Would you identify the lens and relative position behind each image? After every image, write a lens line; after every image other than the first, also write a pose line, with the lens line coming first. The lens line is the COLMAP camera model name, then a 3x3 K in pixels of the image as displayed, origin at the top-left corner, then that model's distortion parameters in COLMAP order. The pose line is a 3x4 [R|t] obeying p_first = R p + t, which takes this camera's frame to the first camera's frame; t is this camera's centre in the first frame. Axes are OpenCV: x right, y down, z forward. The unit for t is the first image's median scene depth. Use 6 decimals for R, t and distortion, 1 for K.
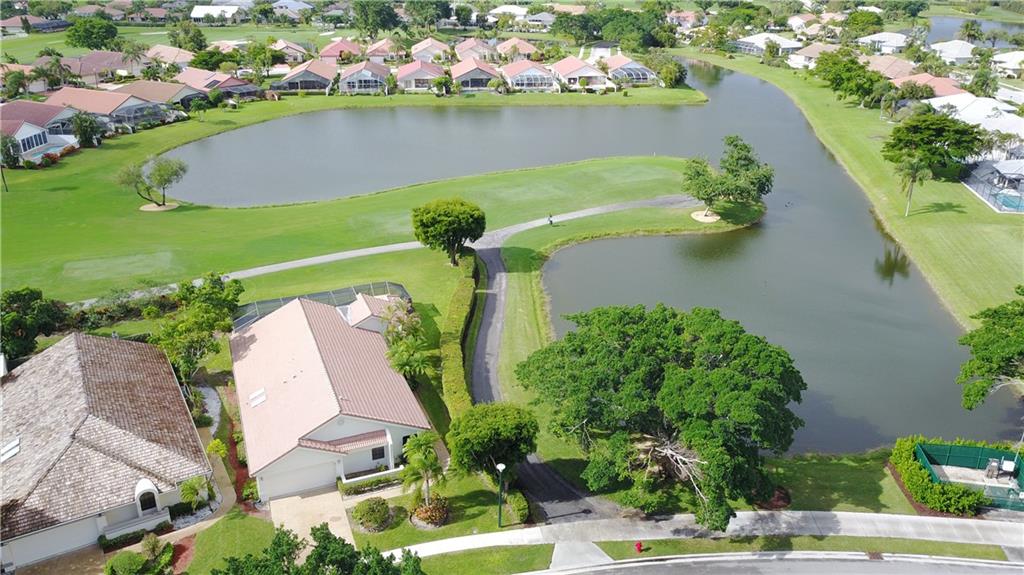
lens RADIAL K [[774.1, 0, 527.4], [0, 774.1, 285.1], [0, 0, 1]] dist [0.003406, -0.004733]
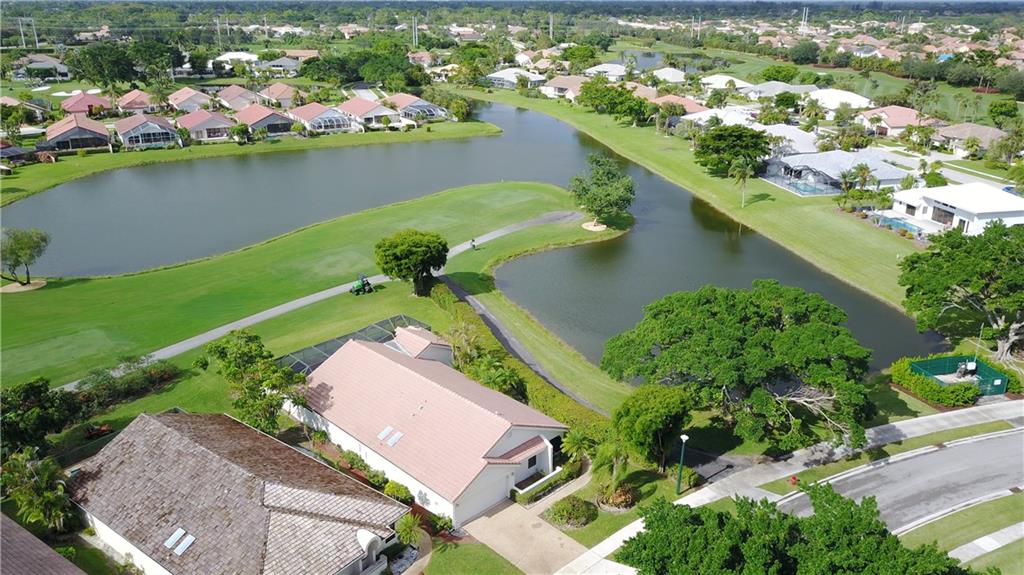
lens RADIAL K [[774.1, 0, 527.4], [0, 774.1, 285.1], [0, 0, 1]] dist [0.003406, -0.004733]
pose [[0.923675, -0.138995, 0.357079, -0.233932], [0.157193, 0.987316, -0.022301, 0.003355], [-0.349450, 0.076729, 0.933808, 0.008869]]
